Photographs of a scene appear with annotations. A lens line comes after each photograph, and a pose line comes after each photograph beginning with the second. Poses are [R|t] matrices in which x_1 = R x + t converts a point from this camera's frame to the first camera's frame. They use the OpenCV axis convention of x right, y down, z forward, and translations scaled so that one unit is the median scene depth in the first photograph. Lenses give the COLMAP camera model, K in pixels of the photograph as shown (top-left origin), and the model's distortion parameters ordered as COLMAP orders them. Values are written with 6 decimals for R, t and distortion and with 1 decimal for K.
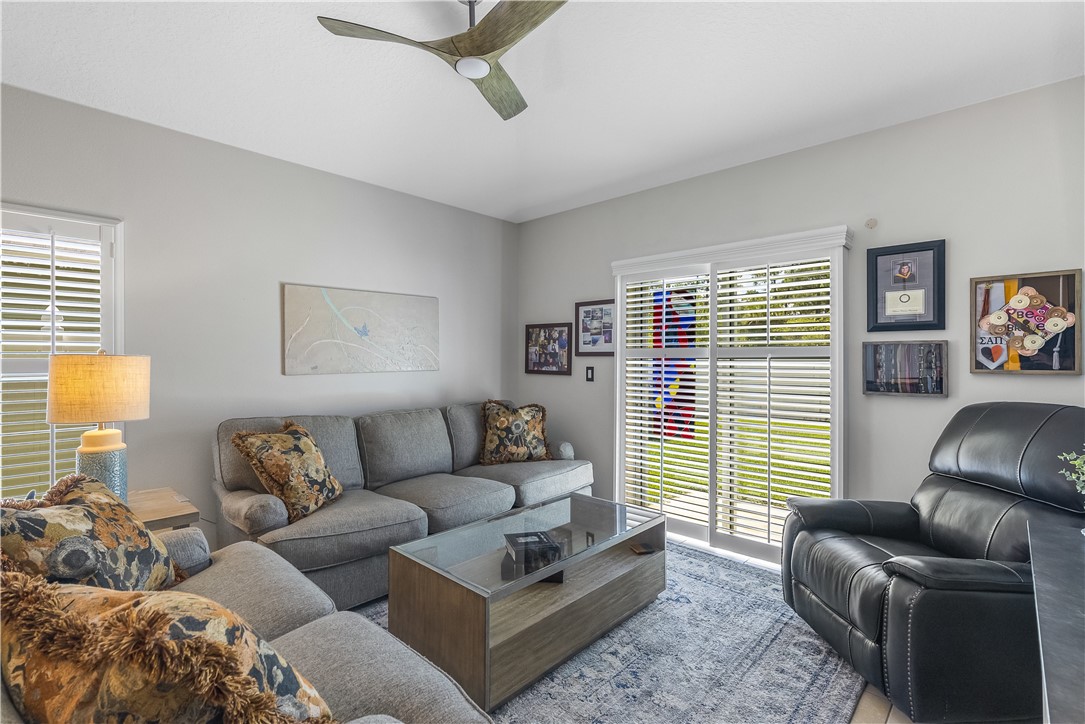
lens RADIAL K [[498.9, 0, 543.9], [0, 498.9, 356.7], [0, 0, 1]] dist [-0.009148, -0.000820]
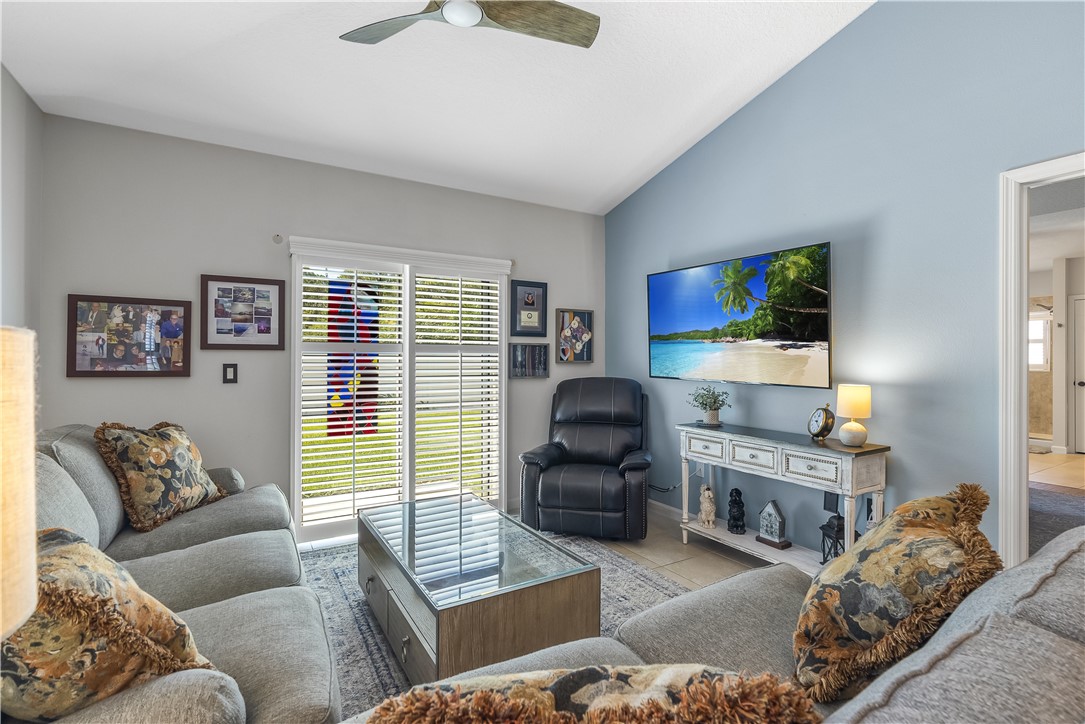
lens RADIAL K [[498.9, 0, 544.2], [0, 498.9, 350.2], [0, 0, 1]] dist [-0.009148, -0.000820]
pose [[0.274490, 0.010828, 0.961529, -0.578323], [-0.008488, 0.999925, -0.008838, 0.002731], [-0.961553, -0.005735, 0.274561, 0.394537]]
